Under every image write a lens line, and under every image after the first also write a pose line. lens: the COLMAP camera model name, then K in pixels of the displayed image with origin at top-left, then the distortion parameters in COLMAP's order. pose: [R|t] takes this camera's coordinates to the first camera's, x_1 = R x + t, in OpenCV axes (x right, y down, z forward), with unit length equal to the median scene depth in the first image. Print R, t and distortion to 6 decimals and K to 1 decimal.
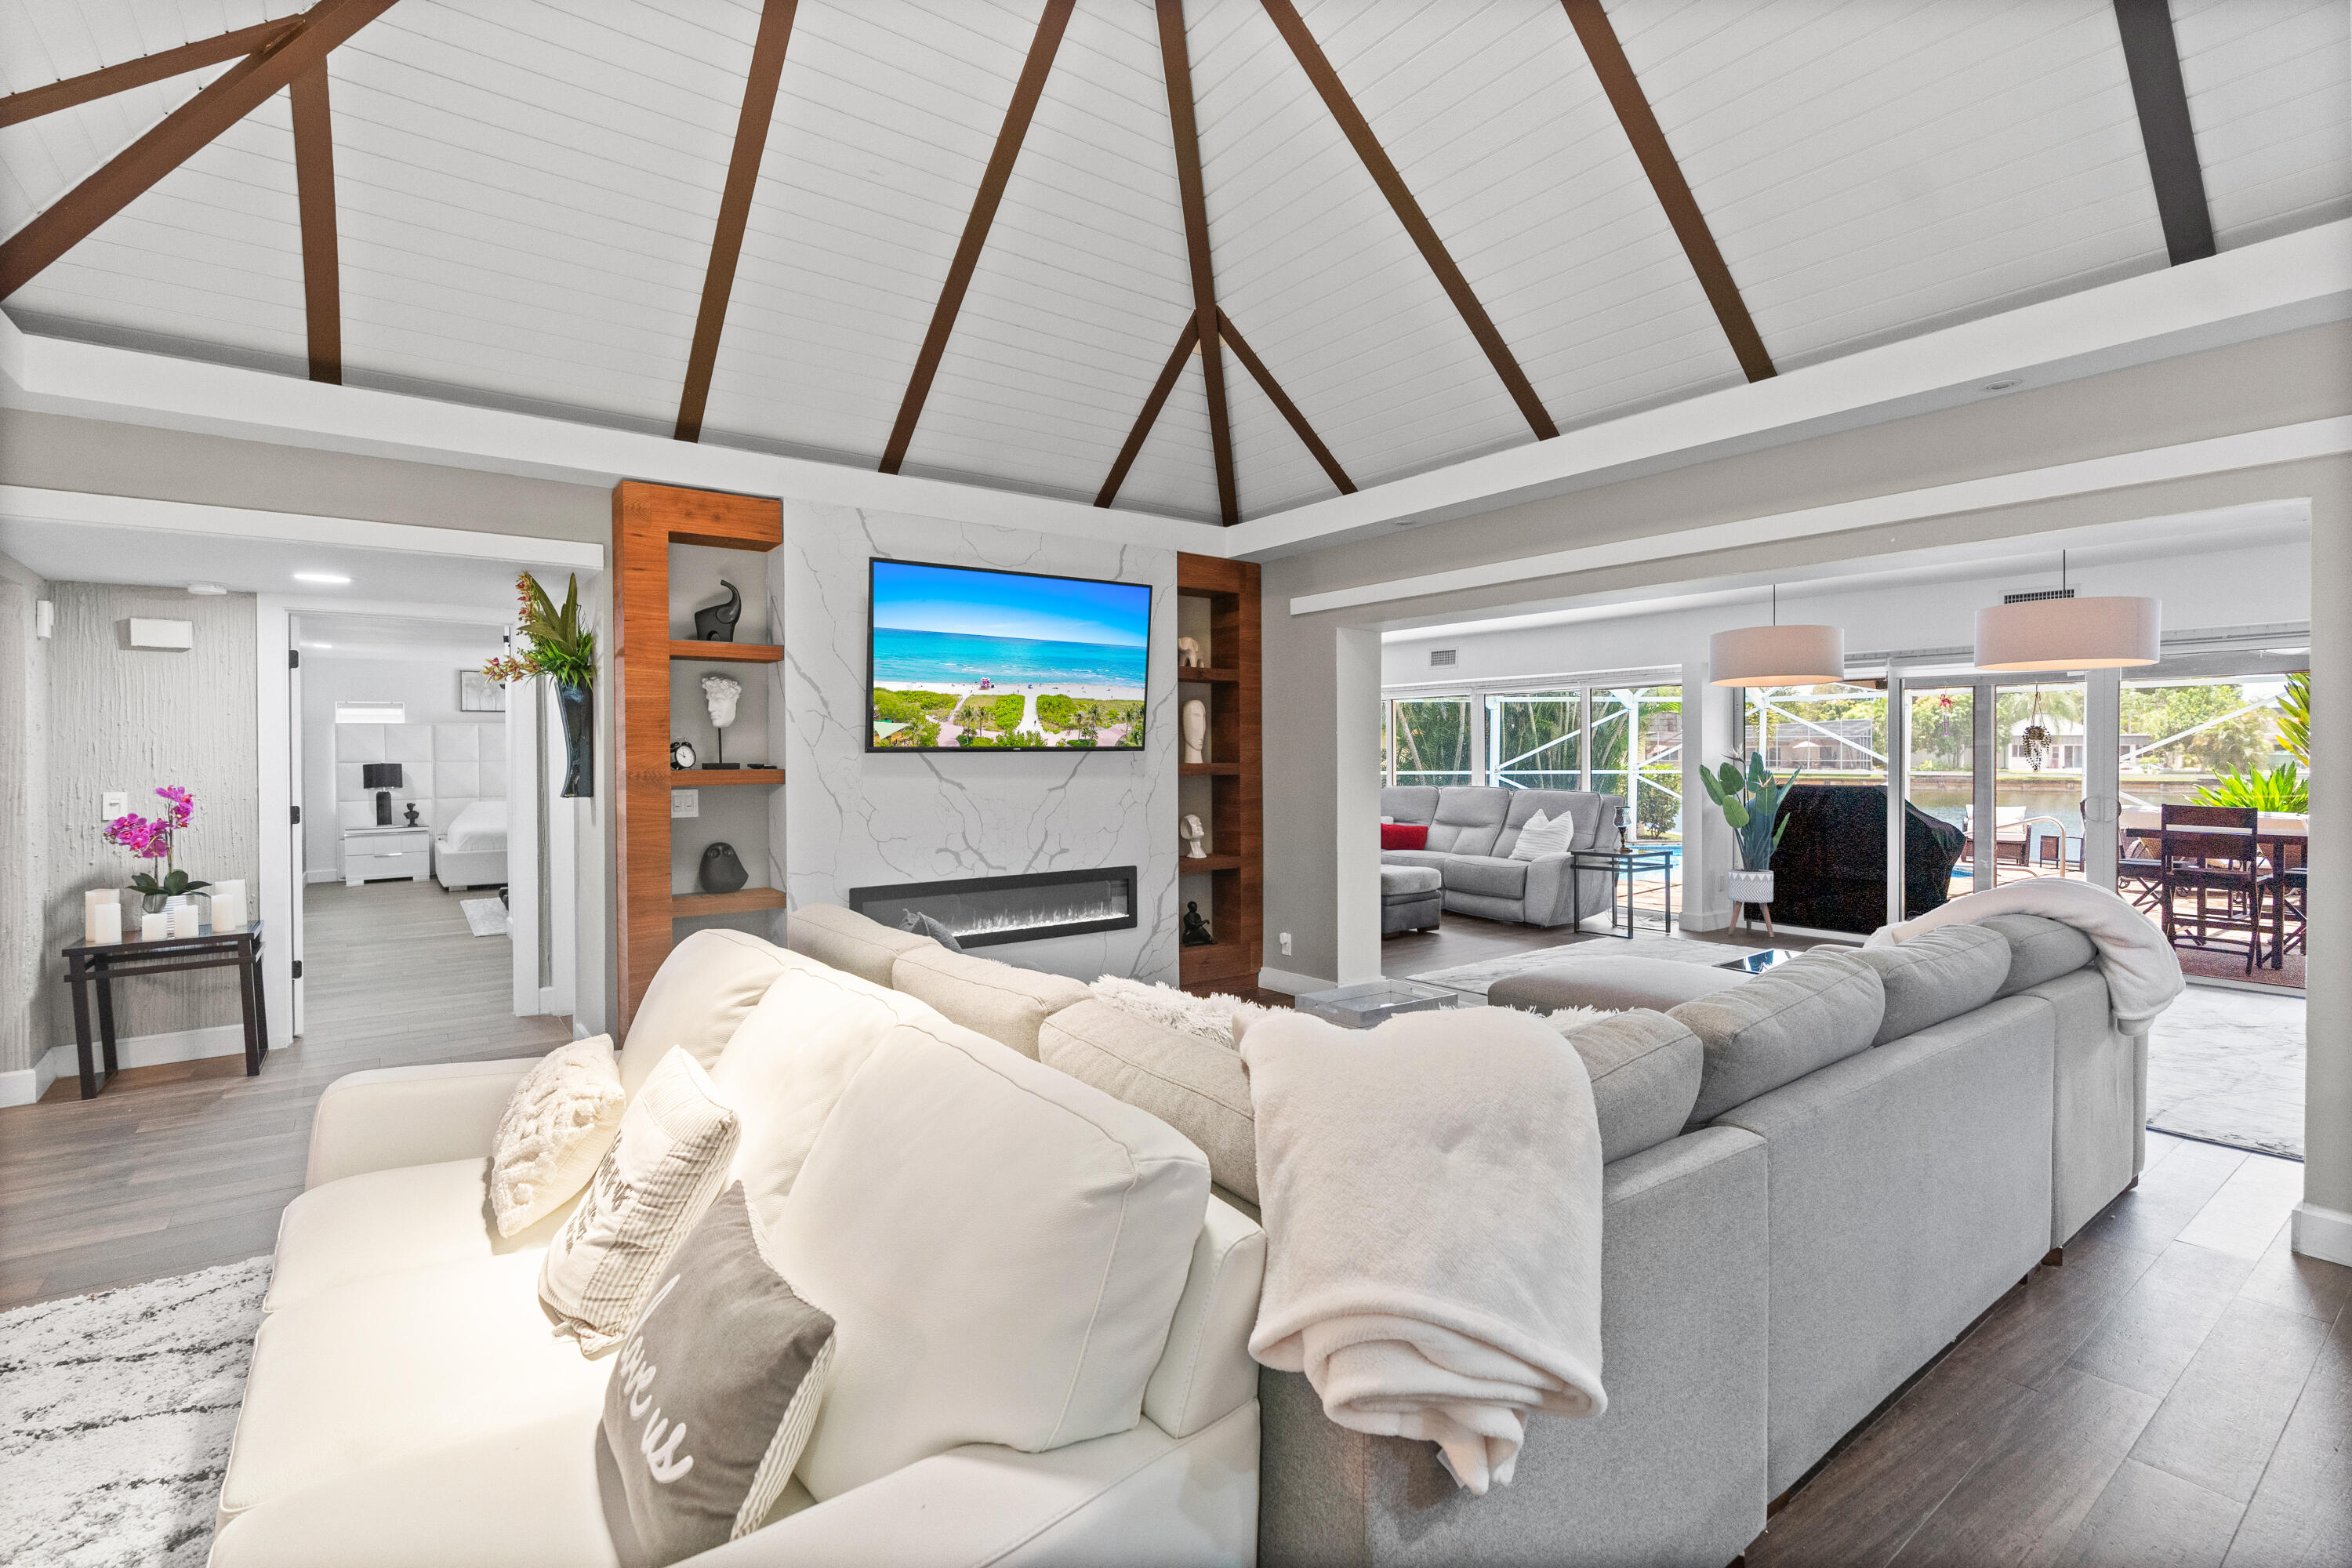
lens RADIAL K [[1071.5, 0, 1173.9], [0, 1071.5, 766.5], [0, 0, 1]] dist [-0.003486, 0.000352]
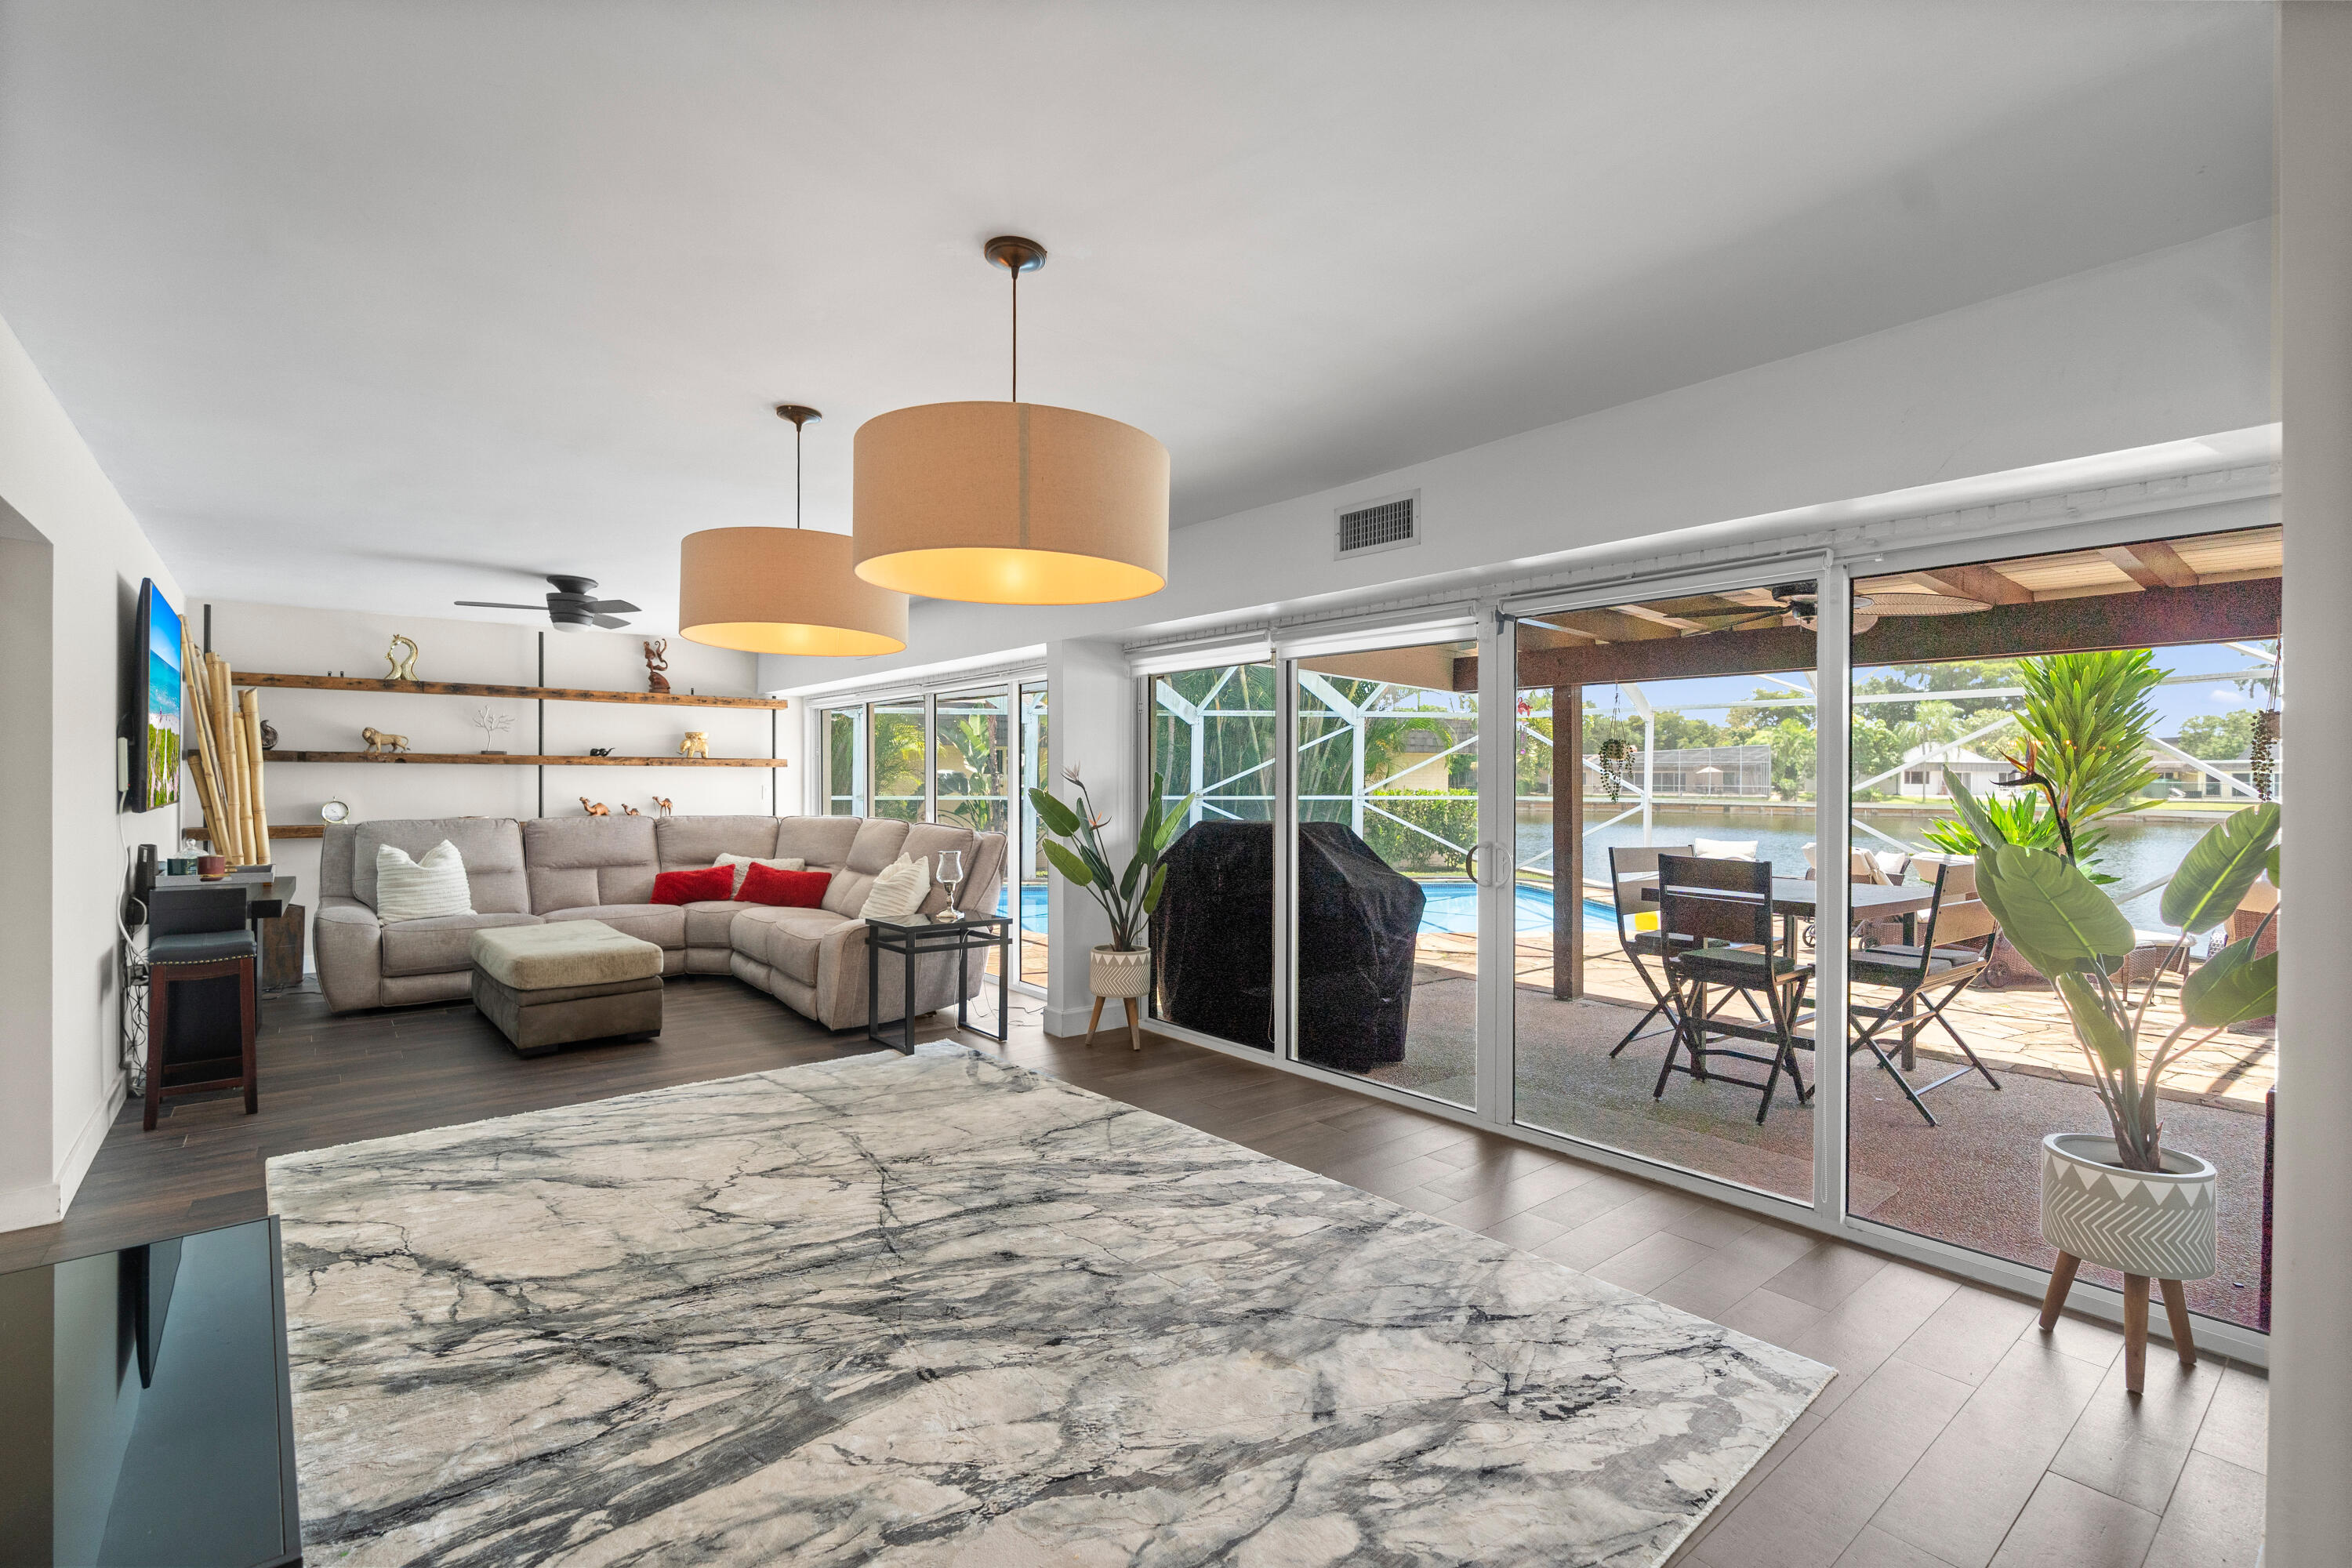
lens RADIAL K [[1057.3, 0, 1176.0], [0, 1057.3, 784.0], [0, 0, 1]] dist [-0.006310, 0.000793]
pose [[0.999062, 0.004372, 0.043087, 0.754282], [-0.004156, 0.999978, -0.005104, -0.003385], [-0.043109, 0.004920, 0.999058, 0.459077]]
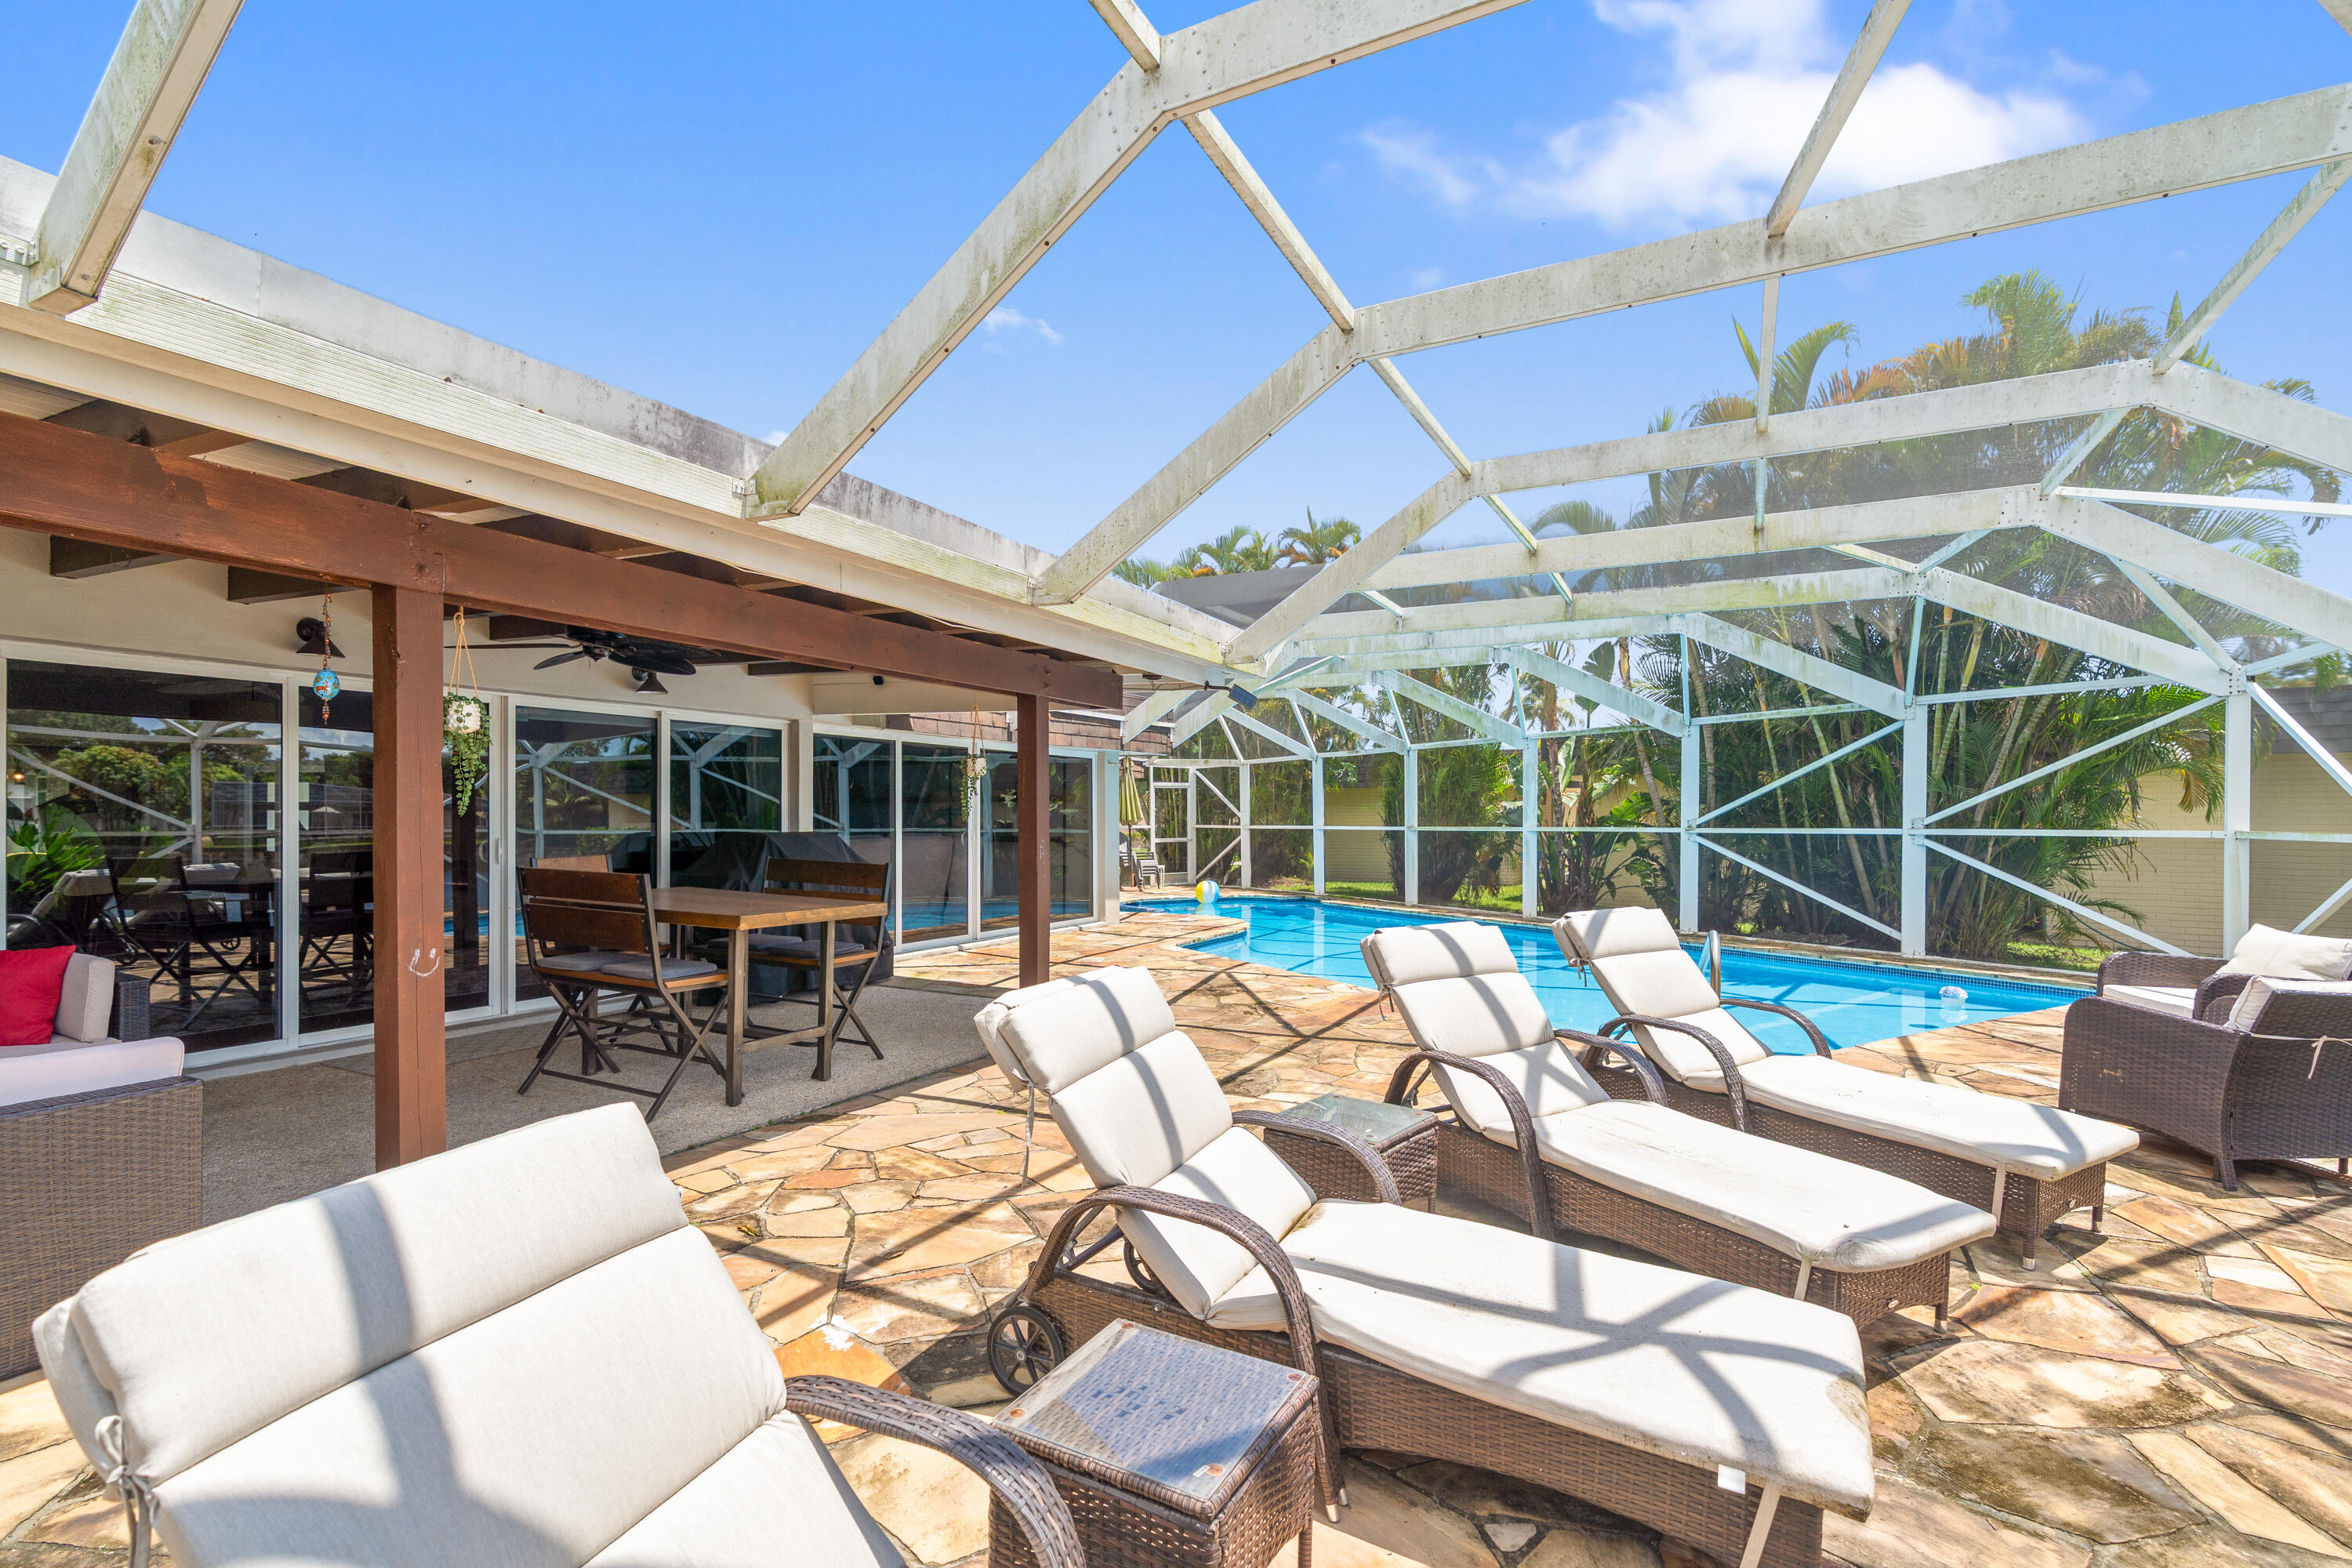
lens RADIAL K [[1068.5, 0, 1178.8], [0, 1068.5, 820.9], [0, 0, 1]] dist [-0.018995, -0.000011]
pose [[0.435775, 0.000600, -0.900055, 2.341403], [-0.005053, 0.999986, -0.001780, 0.007475], [0.900041, 0.005324, 0.435772, 1.288276]]
